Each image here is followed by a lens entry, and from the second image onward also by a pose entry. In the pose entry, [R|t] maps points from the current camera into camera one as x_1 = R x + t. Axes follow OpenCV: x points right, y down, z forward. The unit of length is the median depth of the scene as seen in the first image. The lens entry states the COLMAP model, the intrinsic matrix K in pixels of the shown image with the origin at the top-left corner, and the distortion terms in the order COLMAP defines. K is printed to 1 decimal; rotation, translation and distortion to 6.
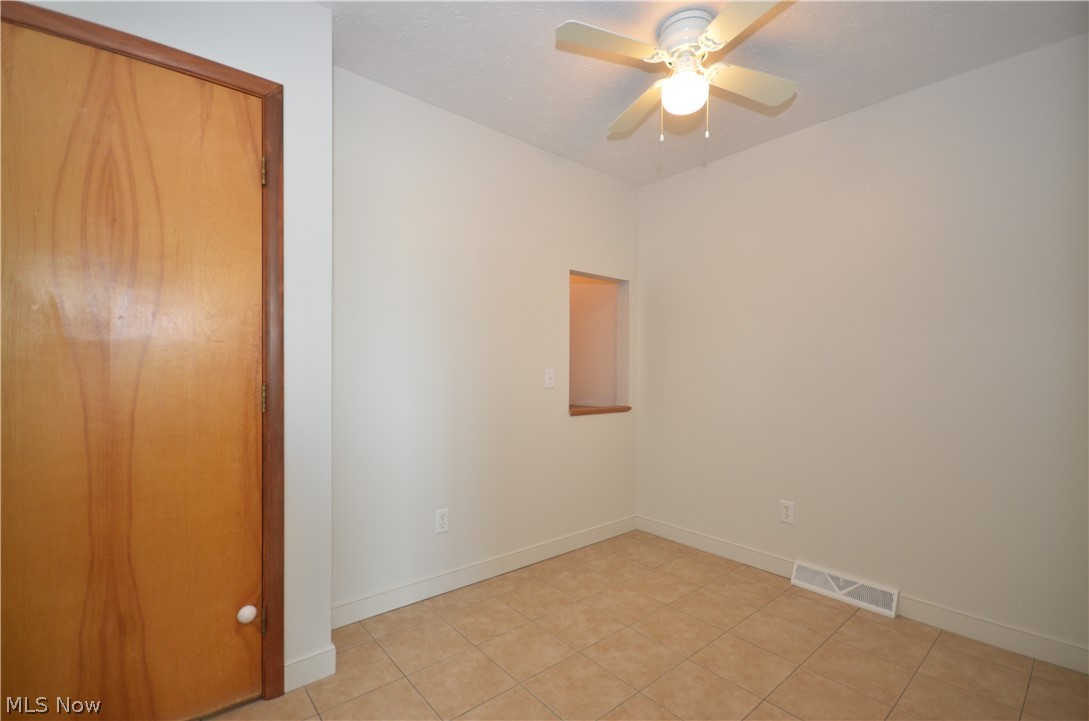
lens RADIAL K [[474.0, 0, 545.1], [0, 474.0, 375.8], [0, 0, 1]] dist [0.001954, -0.006297]
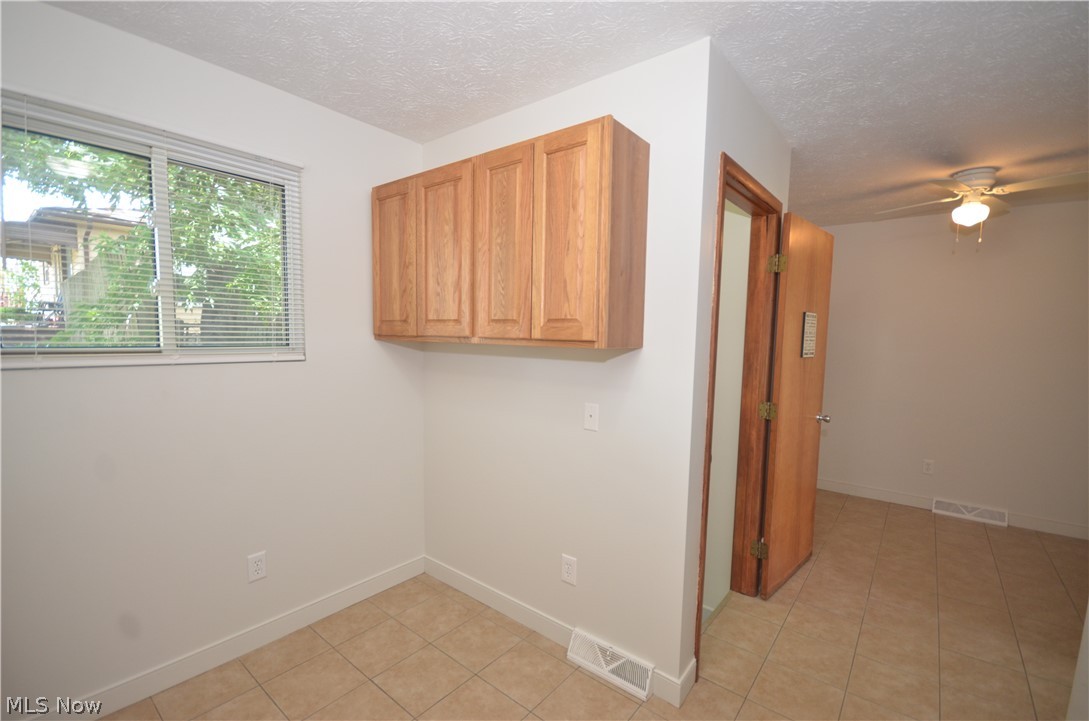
lens RADIAL K [[474.0, 0, 545.1], [0, 474.0, 375.8], [0, 0, 1]] dist [0.001954, -0.006297]
pose [[0.981706, -0.005270, 0.190331, -1.095045], [-0.009970, 0.996823, 0.079024, -0.122843], [-0.190142, -0.079476, 0.978534, -0.252031]]
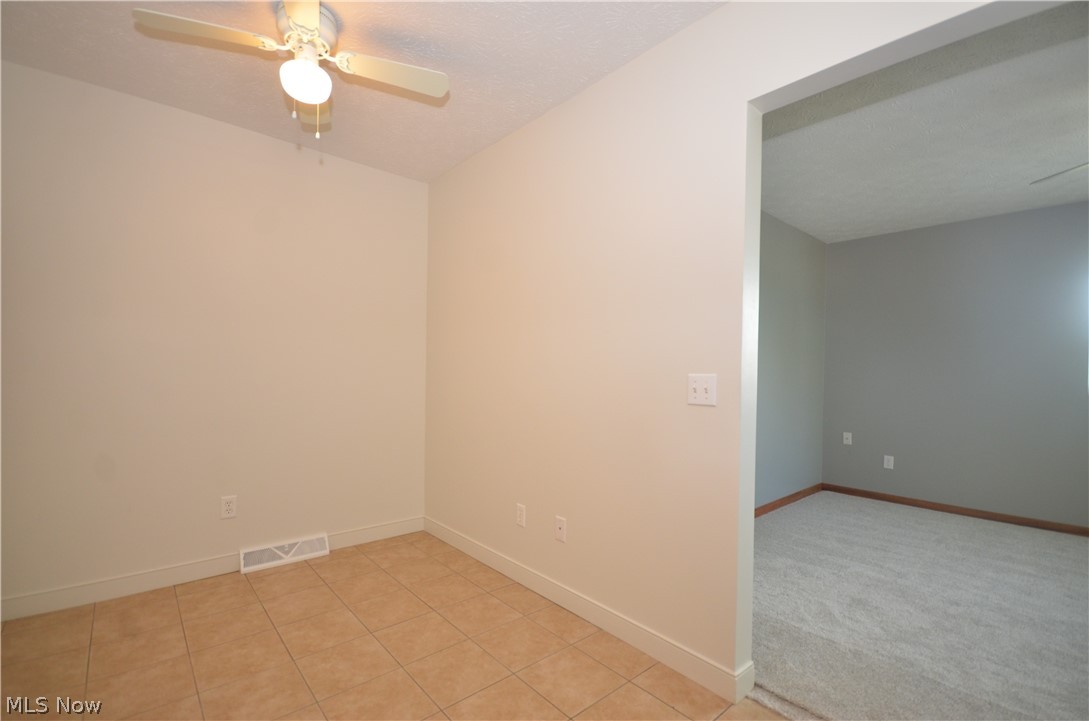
lens RADIAL K [[474.0, 0, 545.1], [0, 474.0, 375.8], [0, 0, 1]] dist [0.001954, -0.006297]
pose [[-0.021363, -0.018592, 0.999599, -0.542471], [-0.004432, 0.999819, 0.018501, -0.007695], [-0.999762, -0.004035, -0.021442, 0.405068]]
